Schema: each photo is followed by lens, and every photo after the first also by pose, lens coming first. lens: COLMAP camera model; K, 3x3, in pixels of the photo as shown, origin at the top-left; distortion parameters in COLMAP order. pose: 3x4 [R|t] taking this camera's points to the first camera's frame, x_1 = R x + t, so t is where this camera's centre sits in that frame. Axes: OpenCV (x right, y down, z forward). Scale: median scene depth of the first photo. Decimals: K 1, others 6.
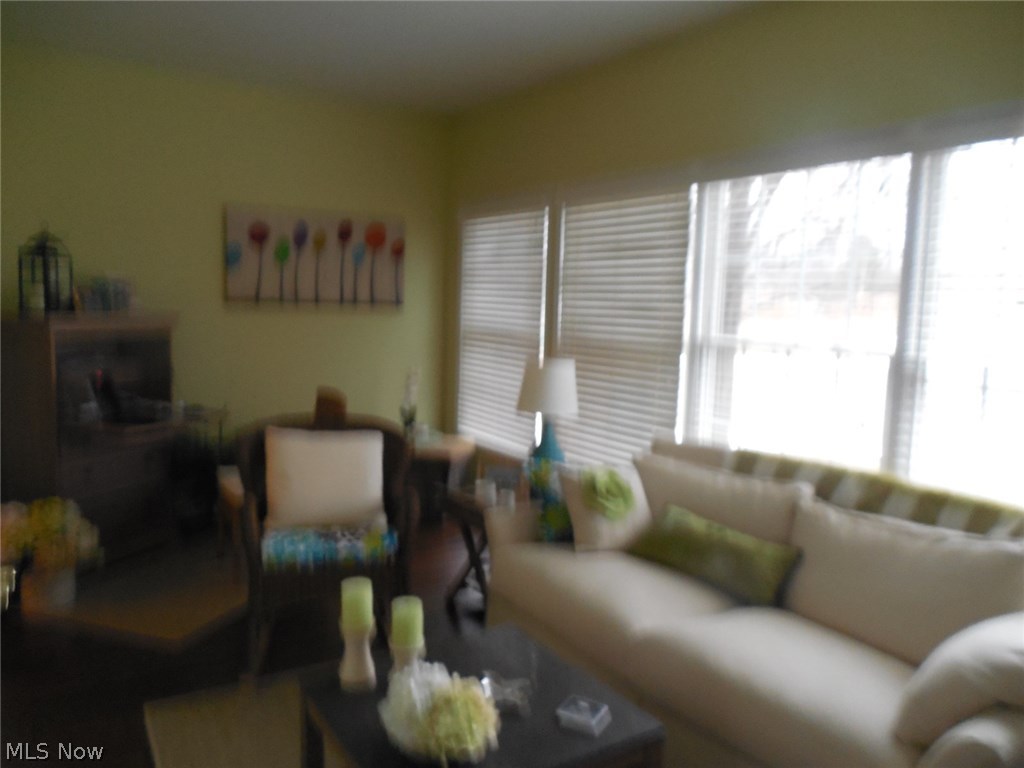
lens RADIAL K [[759.7, 0, 509.5], [0, 759.7, 381.1], [0, 0, 1]] dist [-0.005592, -0.006650]
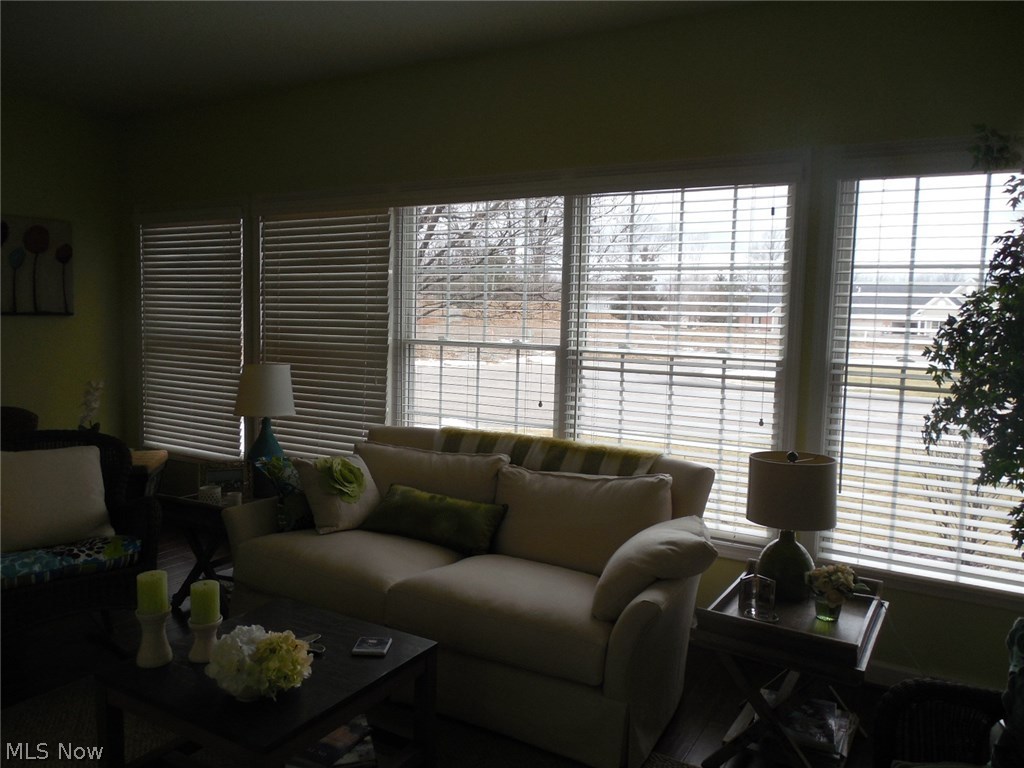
lens RADIAL K [[759.7, 0, 516.9], [0, 759.7, 378.0], [0, 0, 1]] dist [-0.005592, -0.006650]
pose [[0.896321, -0.051417, 0.440415, -0.127432], [0.054492, 0.998498, 0.005670, 0.006057], [-0.440045, 0.018917, 0.897776, -0.126105]]
